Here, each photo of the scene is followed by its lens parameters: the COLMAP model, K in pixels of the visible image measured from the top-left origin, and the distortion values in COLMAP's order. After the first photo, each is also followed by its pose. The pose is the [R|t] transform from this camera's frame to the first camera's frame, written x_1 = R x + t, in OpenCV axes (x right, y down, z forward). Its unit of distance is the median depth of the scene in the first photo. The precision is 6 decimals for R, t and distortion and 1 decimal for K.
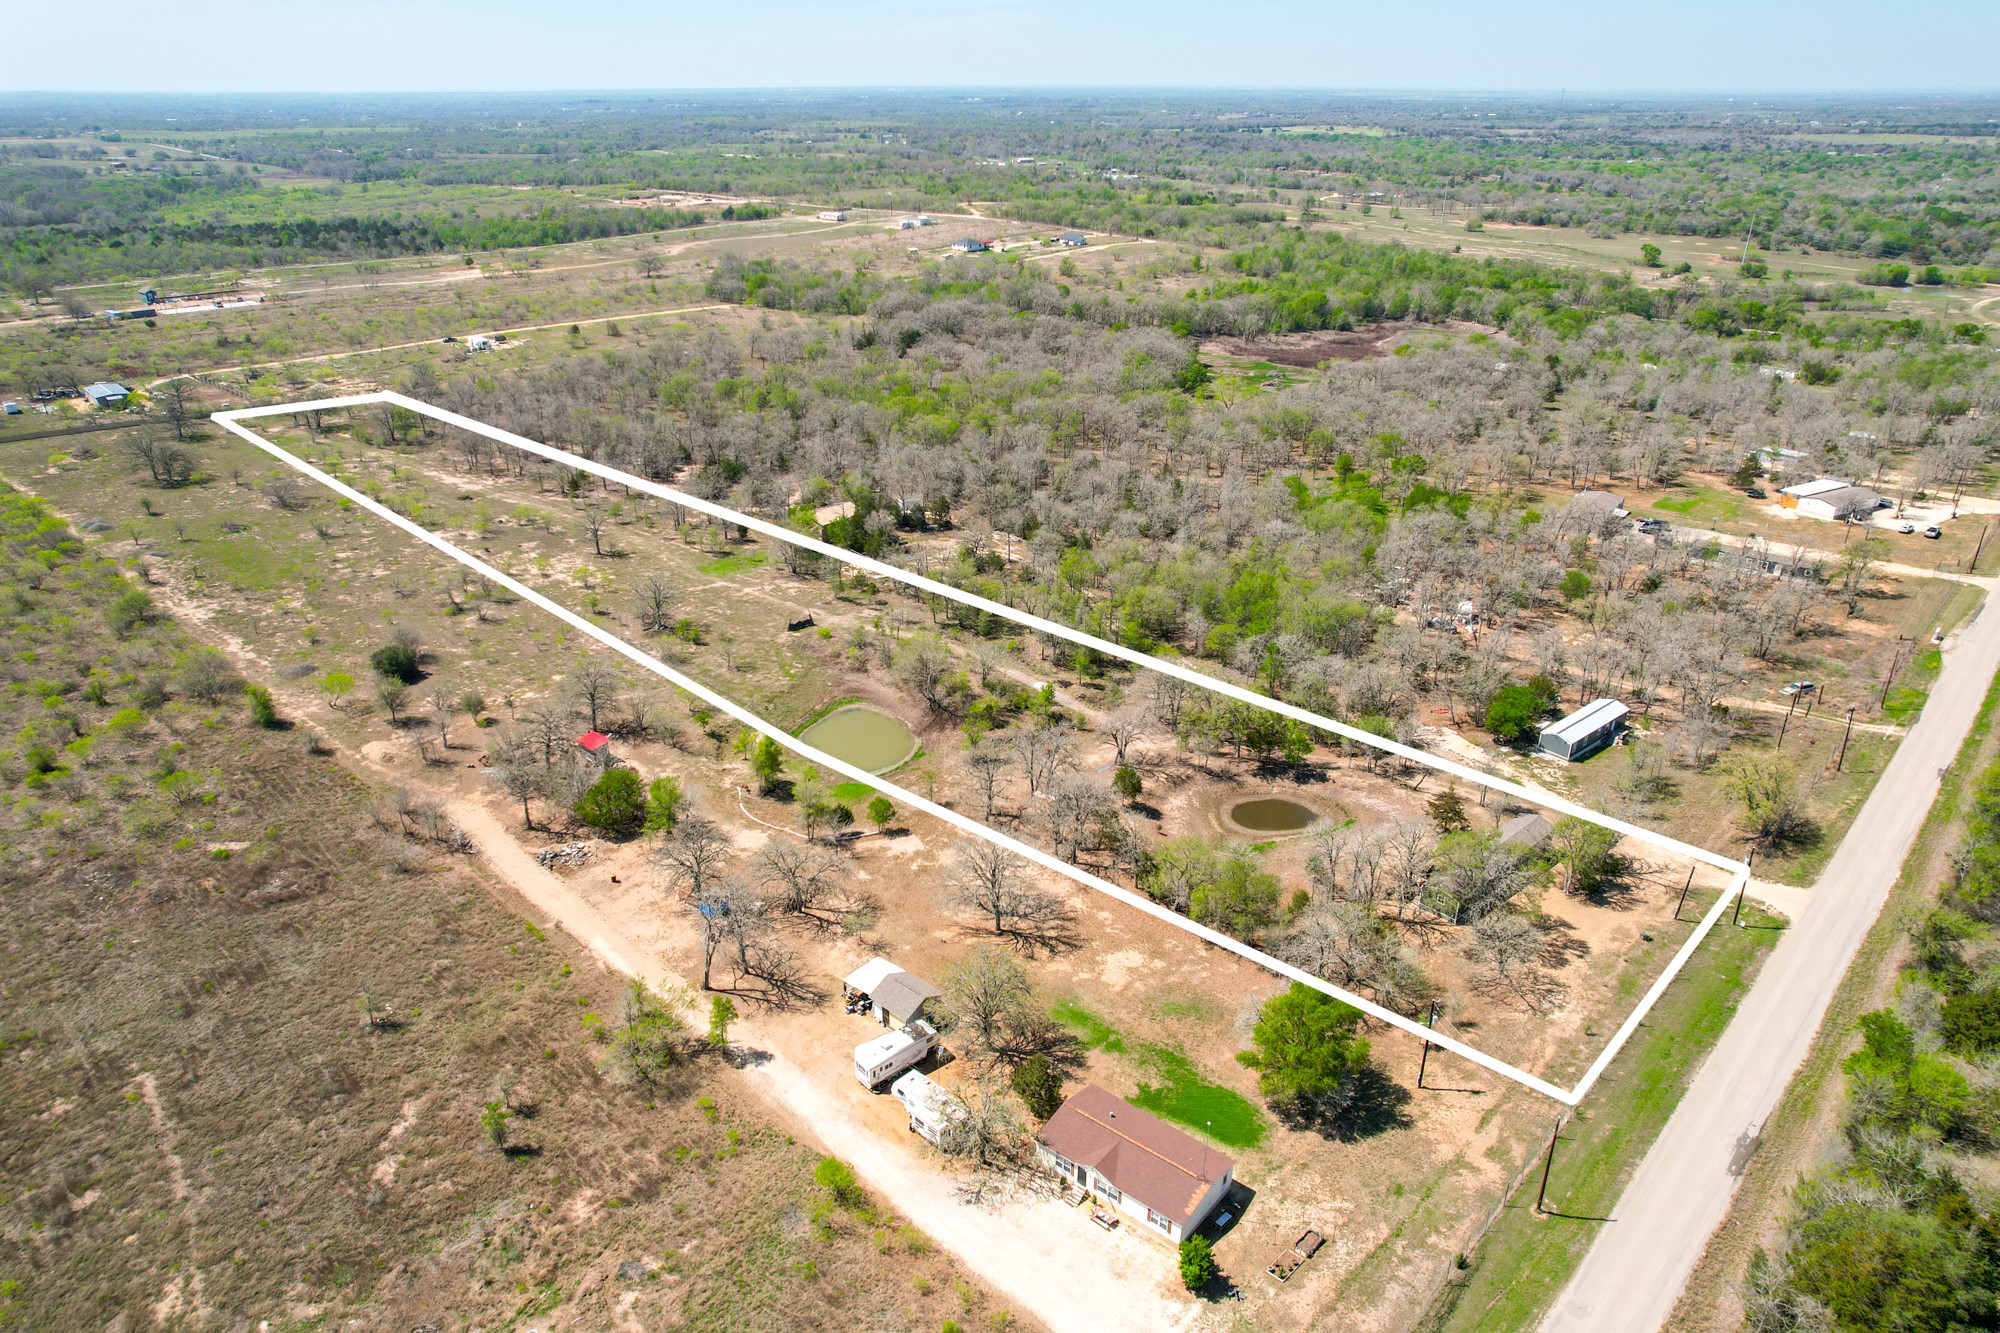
lens RADIAL K [[1227.4, 0, 998.9], [0, 1227.4, 675.0], [0, 0, 1]] dist [-0.032929, 0.001903]
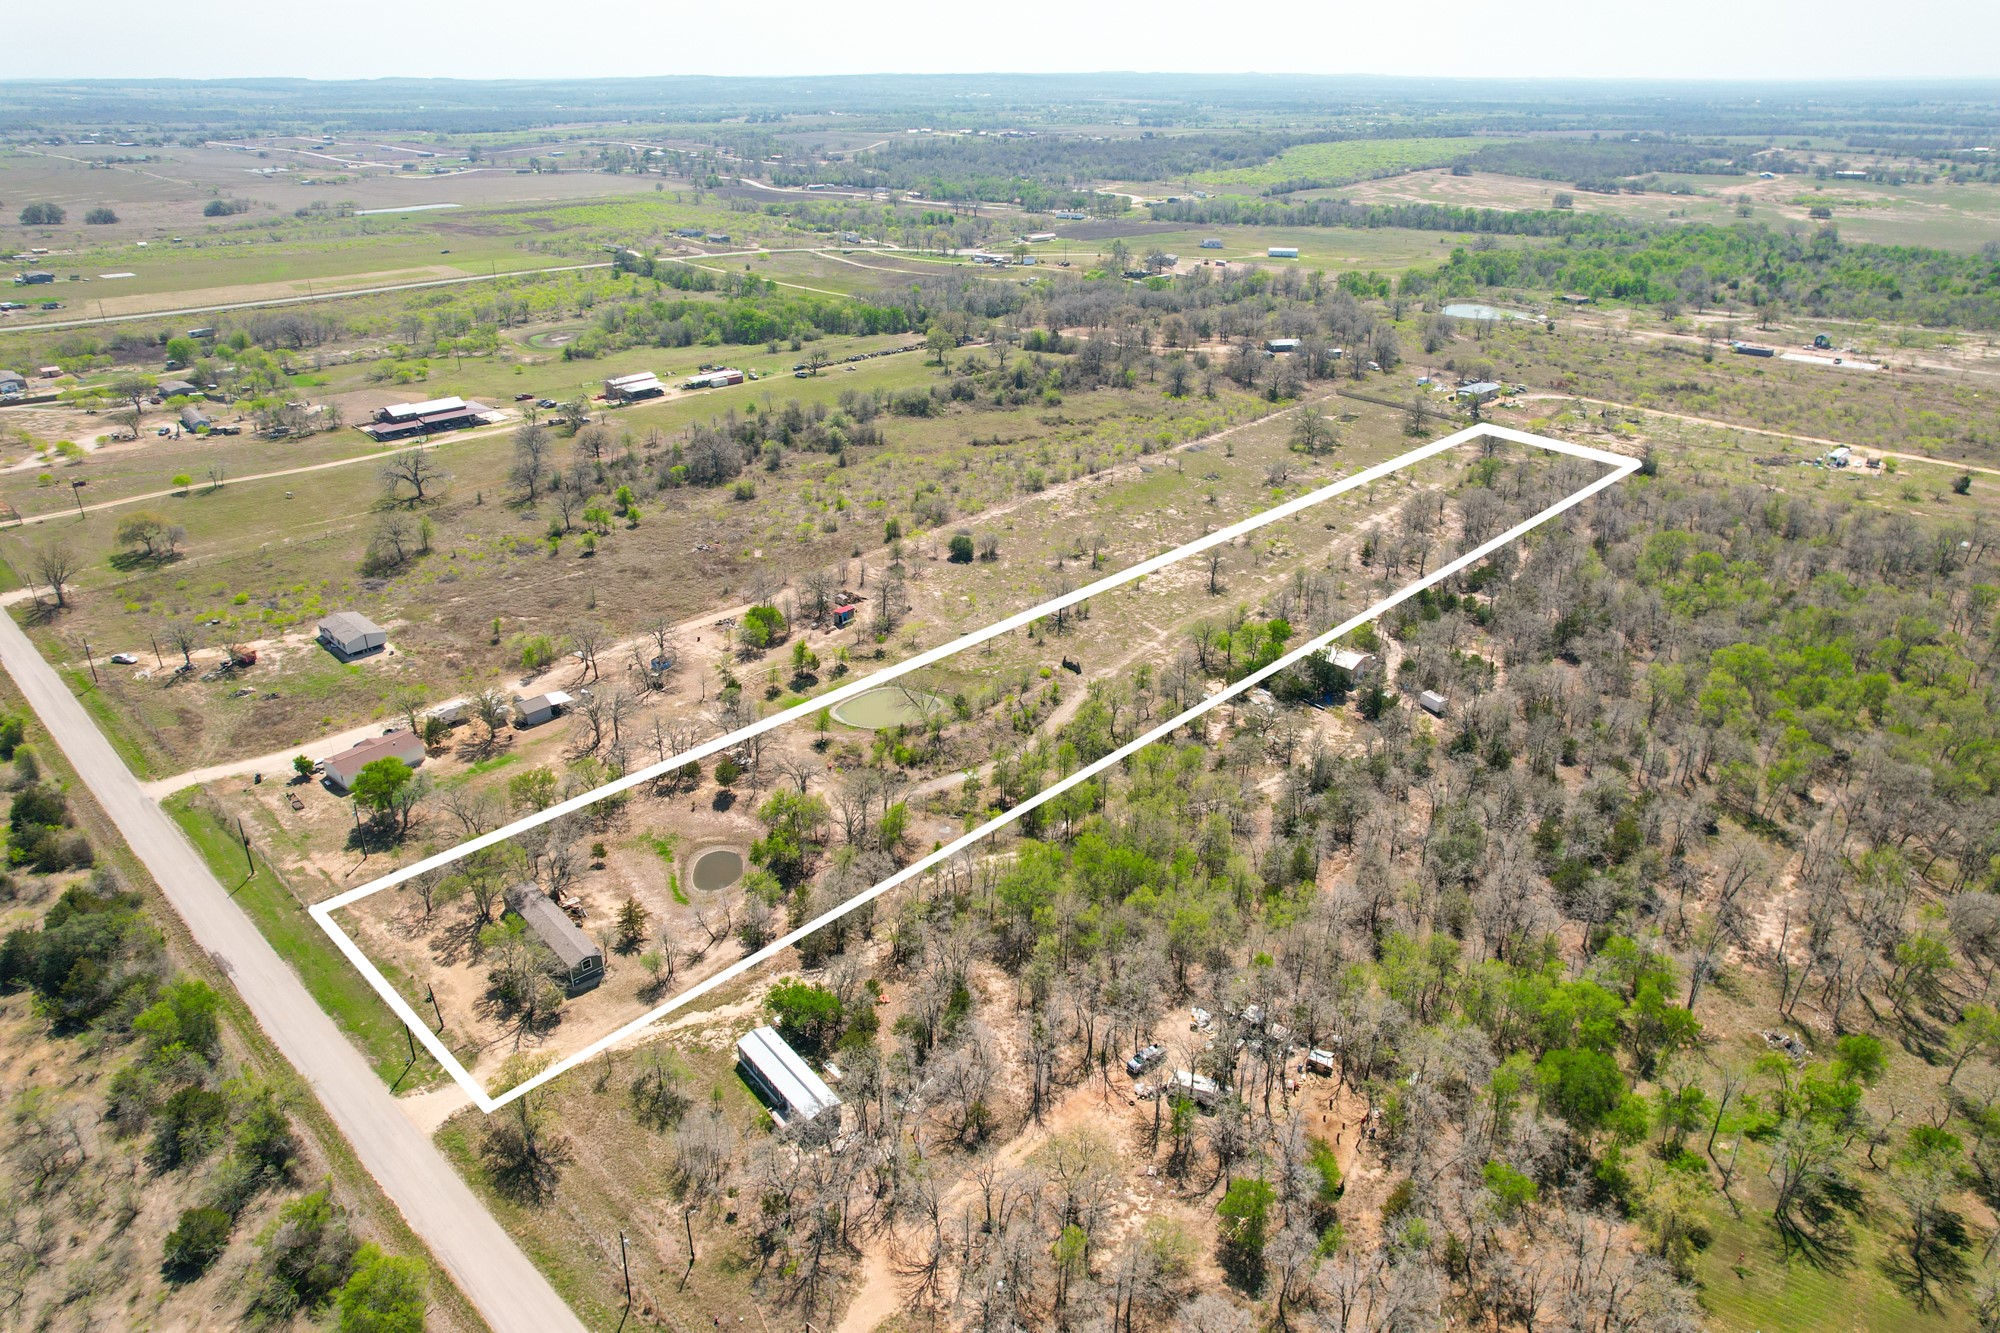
lens RADIAL K [[1313.4, 0, 1005.1], [0, 1313.4, 665.1], [0, 0, 1]] dist [-0.036920, 0.002298]
pose [[-0.004499, 0.413811, -0.910352, 1.048502], [-0.433708, 0.819475, 0.374645, -0.516765], [0.901042, 0.396512, 0.175786, 0.782130]]
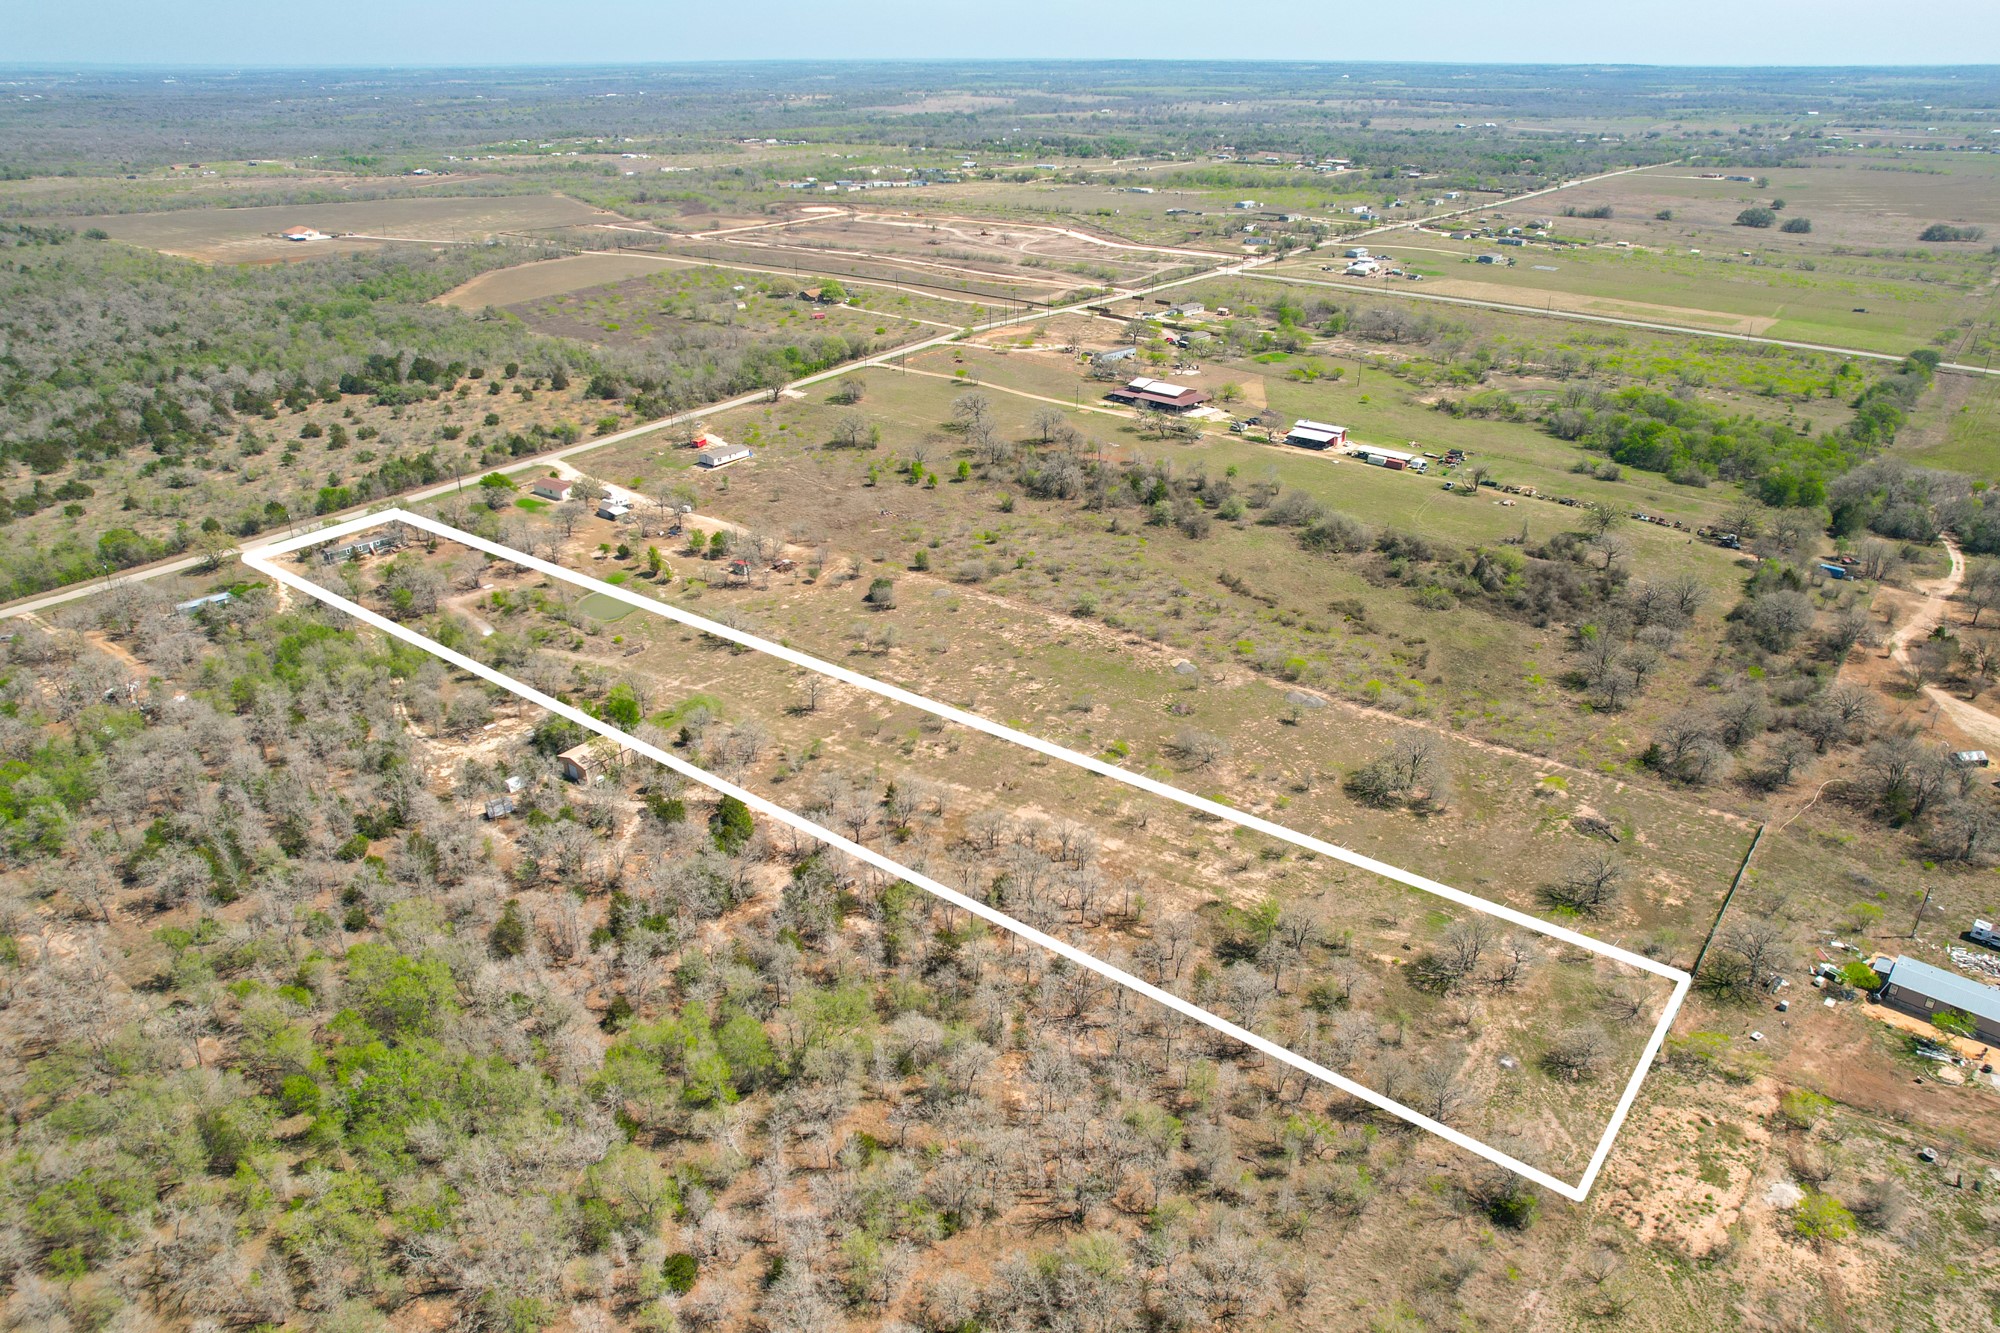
lens RADIAL K [[1313.4, 0, 997.8], [0, 1313.4, 664.1], [0, 0, 1]] dist [-0.036920, 0.002298]
pose [[-0.997129, 0.024028, -0.071811, -0.506981], [-0.040848, 0.627838, 0.777272, -1.291455], [0.063761, 0.777973, -0.625053, 2.122276]]
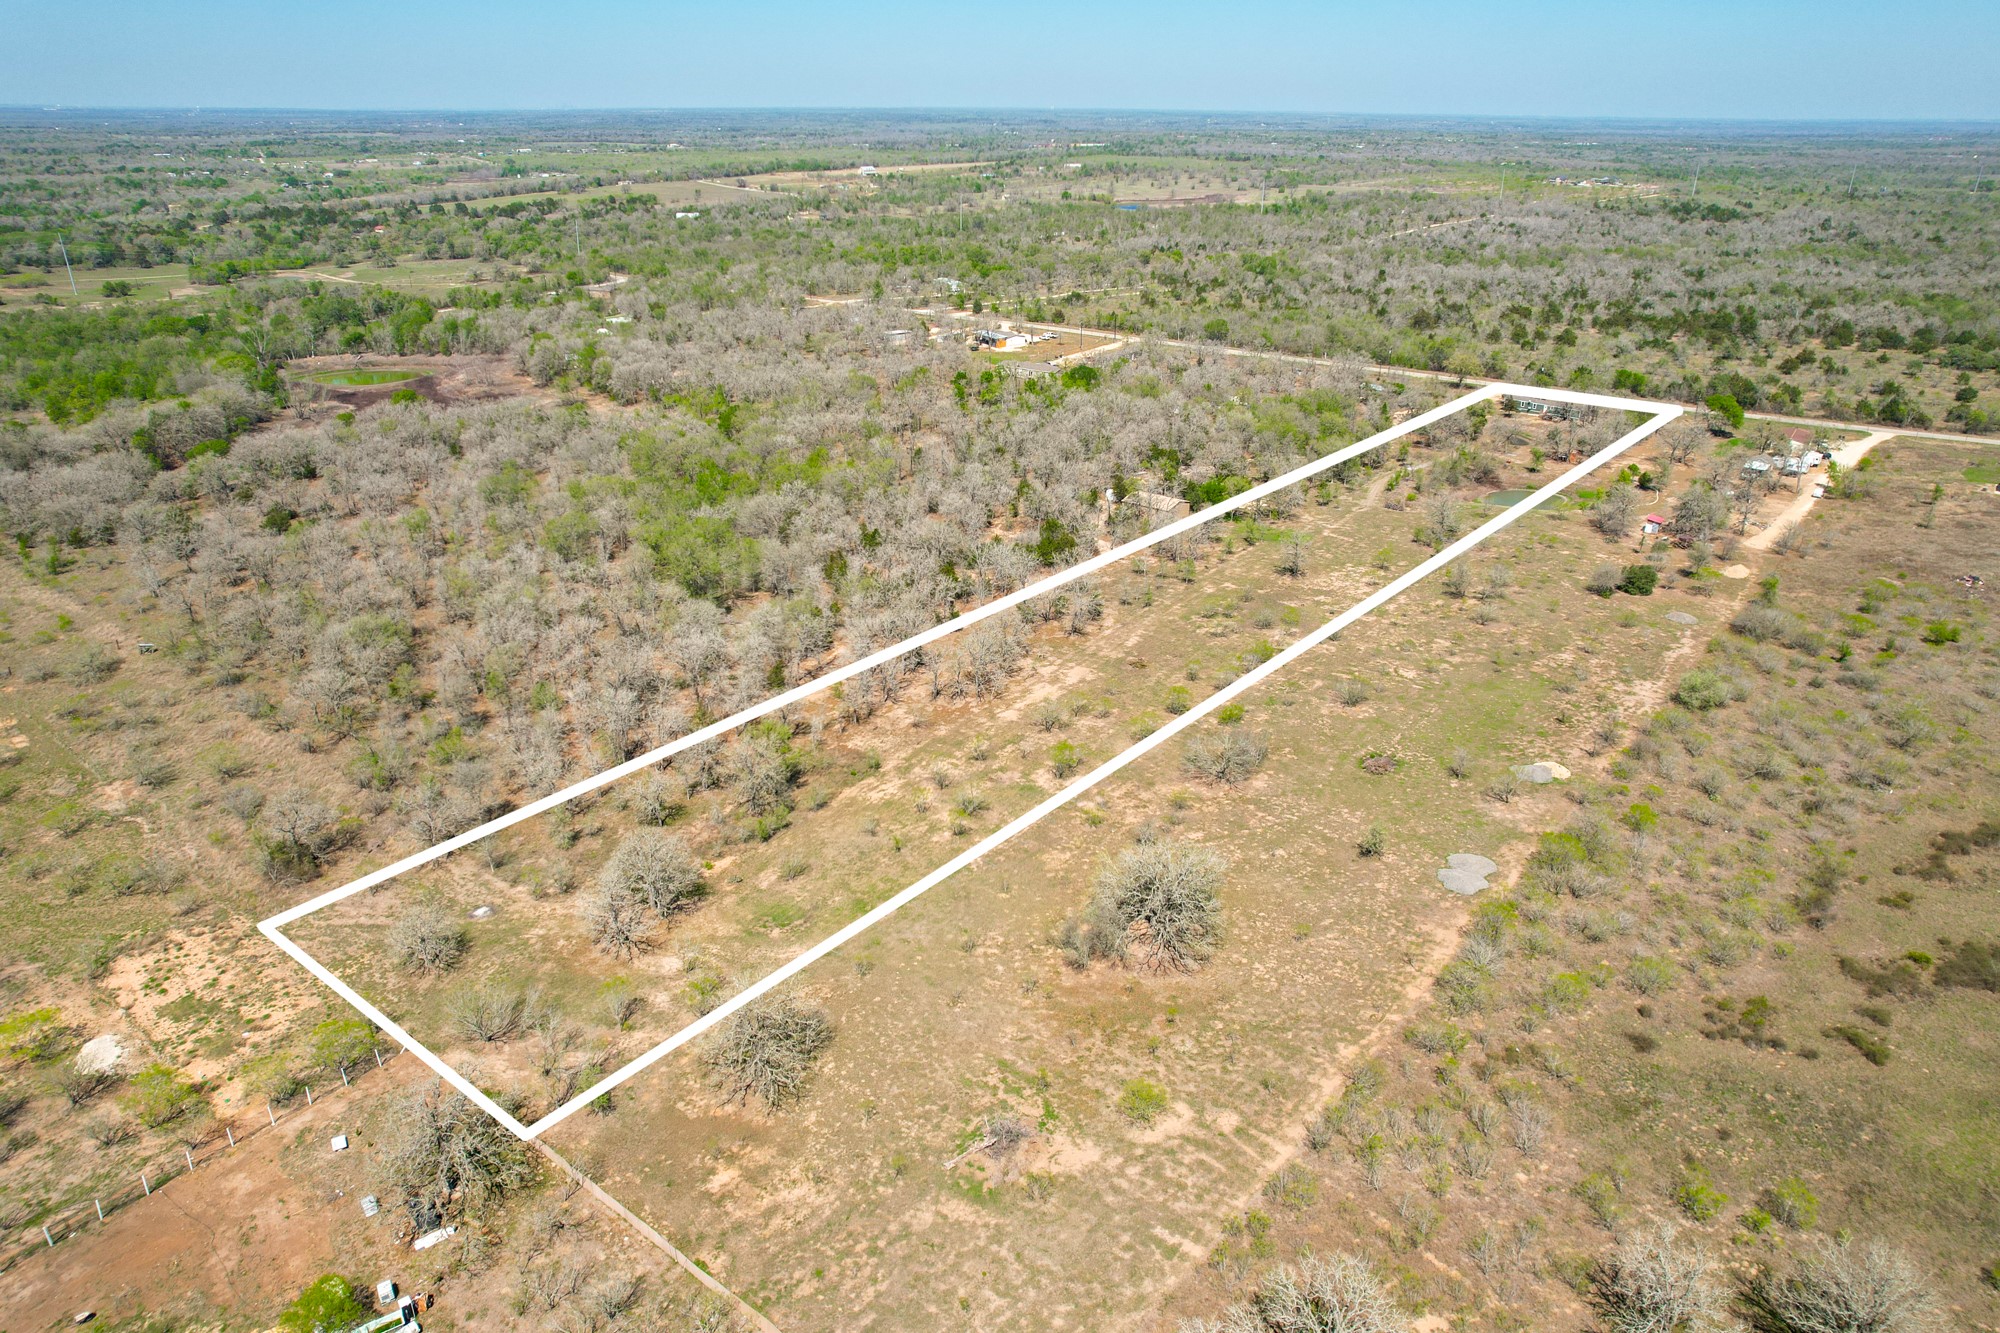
lens RADIAL K [[1313.4, 0, 998.5], [0, 1313.4, 668.0], [0, 0, 1]] dist [-0.036920, 0.002298]
pose [[-0.052706, -0.407501, 0.911683, -1.563201], [0.427450, 0.815880, 0.389391, -0.656134], [-0.902501, 0.410222, 0.131184, 1.366520]]
